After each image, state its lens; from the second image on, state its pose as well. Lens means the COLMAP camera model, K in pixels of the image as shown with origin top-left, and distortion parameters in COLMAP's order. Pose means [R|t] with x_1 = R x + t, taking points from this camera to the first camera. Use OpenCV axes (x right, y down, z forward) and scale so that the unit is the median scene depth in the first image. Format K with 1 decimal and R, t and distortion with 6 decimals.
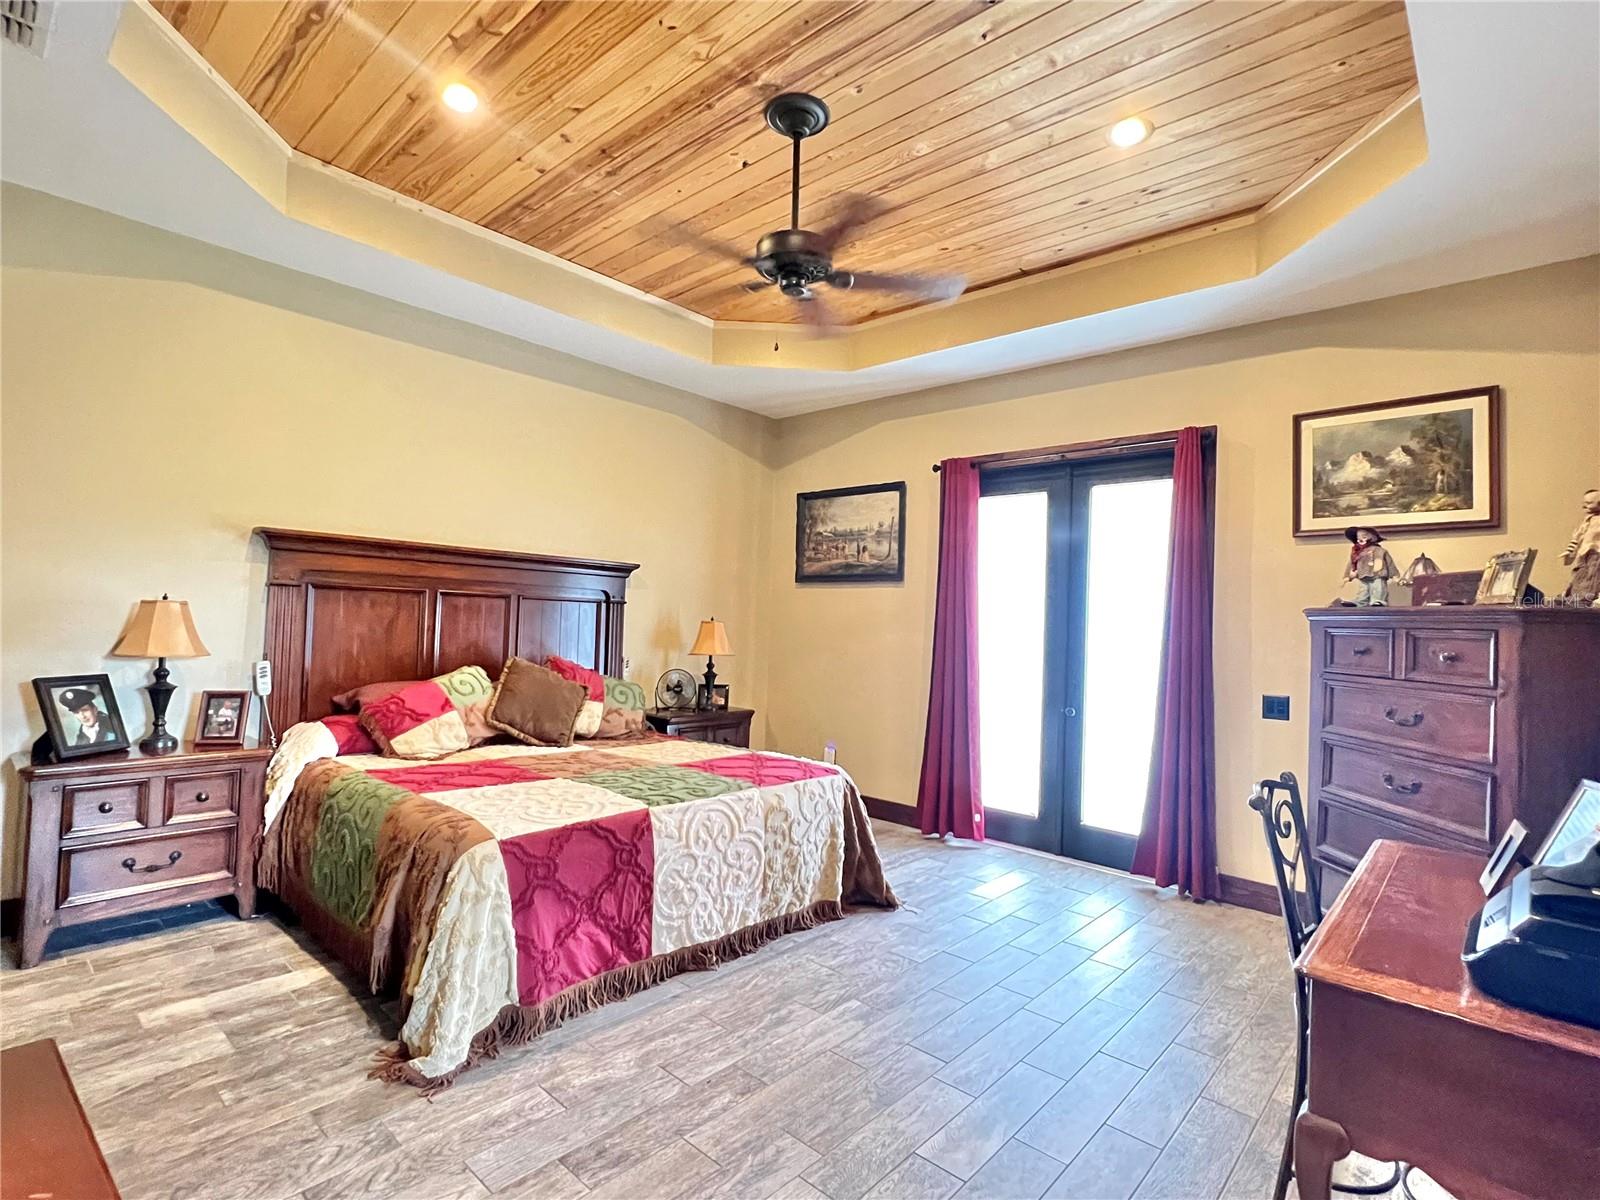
lens RADIAL K [[781.9, 0, 796.3], [0, 781.9, 601.1], [0, 0, 1]] dist [-0.004869, -0.000111]
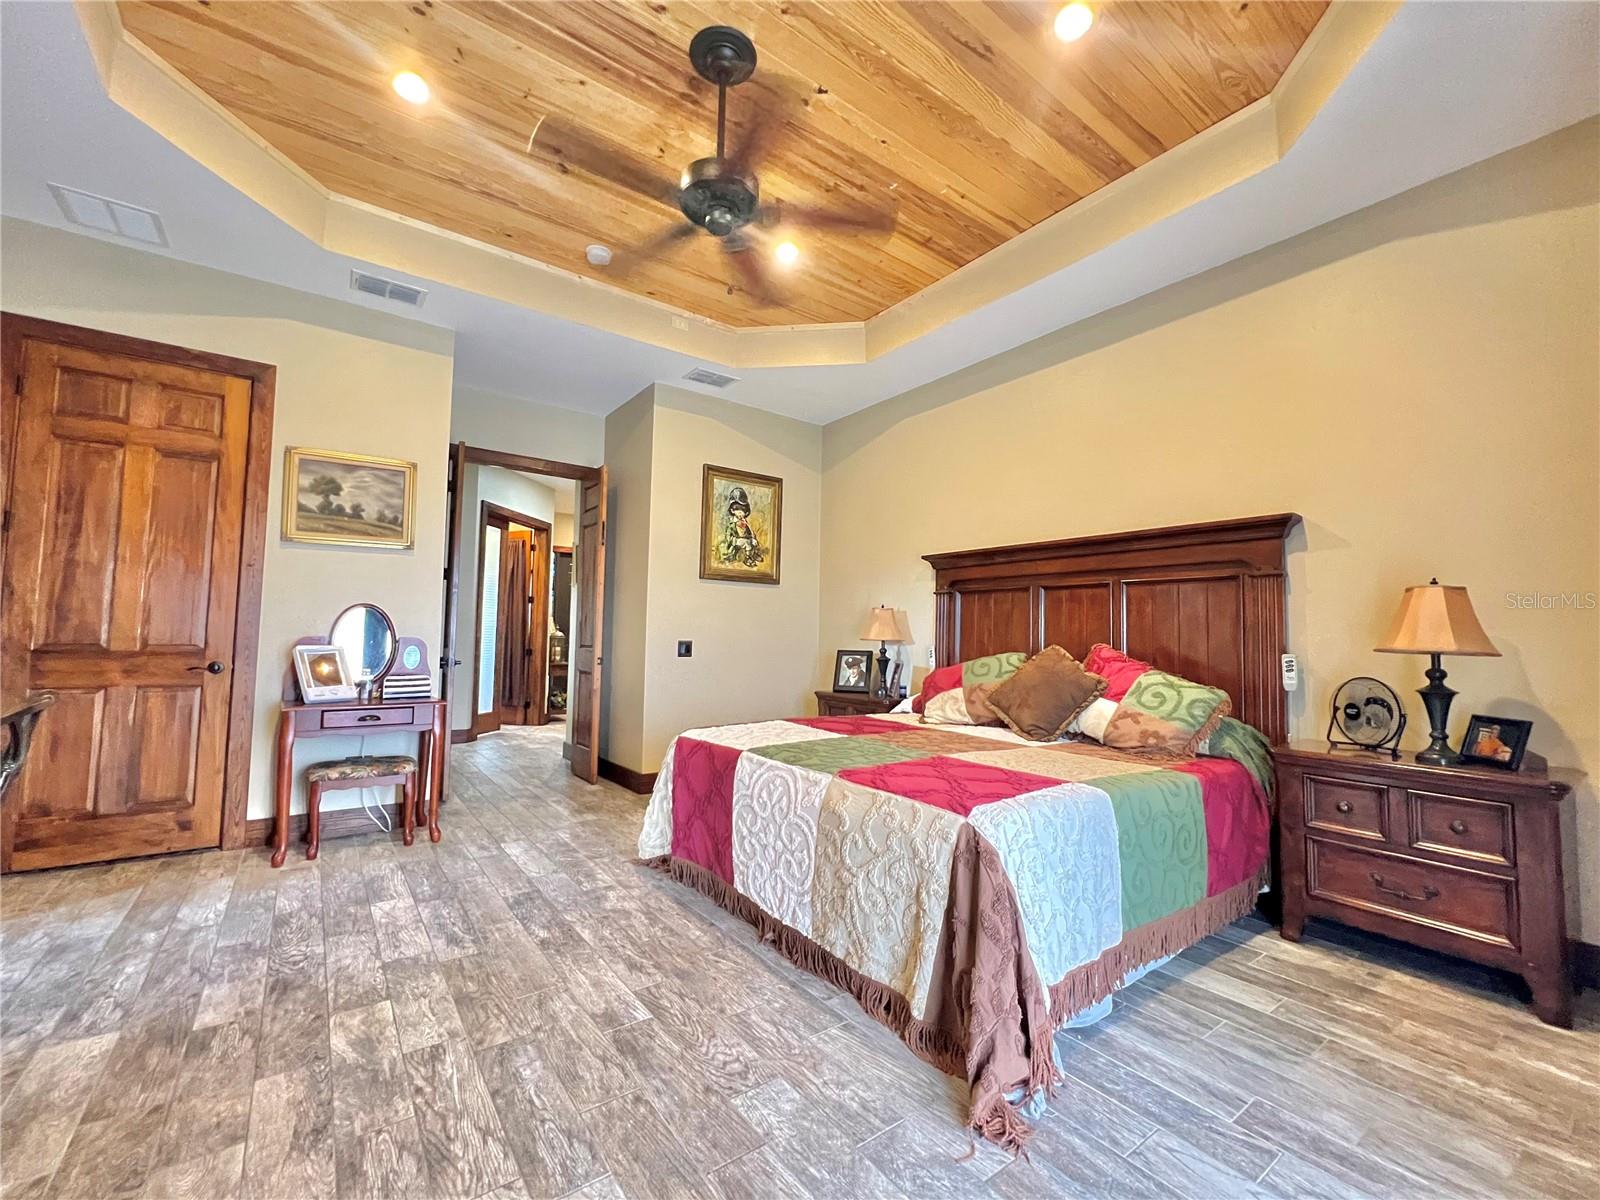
lens RADIAL K [[660.8, 0, 794.8], [0, 660.8, 595.9], [0, 0, 1]] dist [-0.002068, -0.000310]
pose [[-0.195099, -0.101824, -0.975484, 0.689636], [0.001650, 0.994561, -0.104145, 0.131692], [0.980782, -0.021929, -0.193869, 1.167747]]
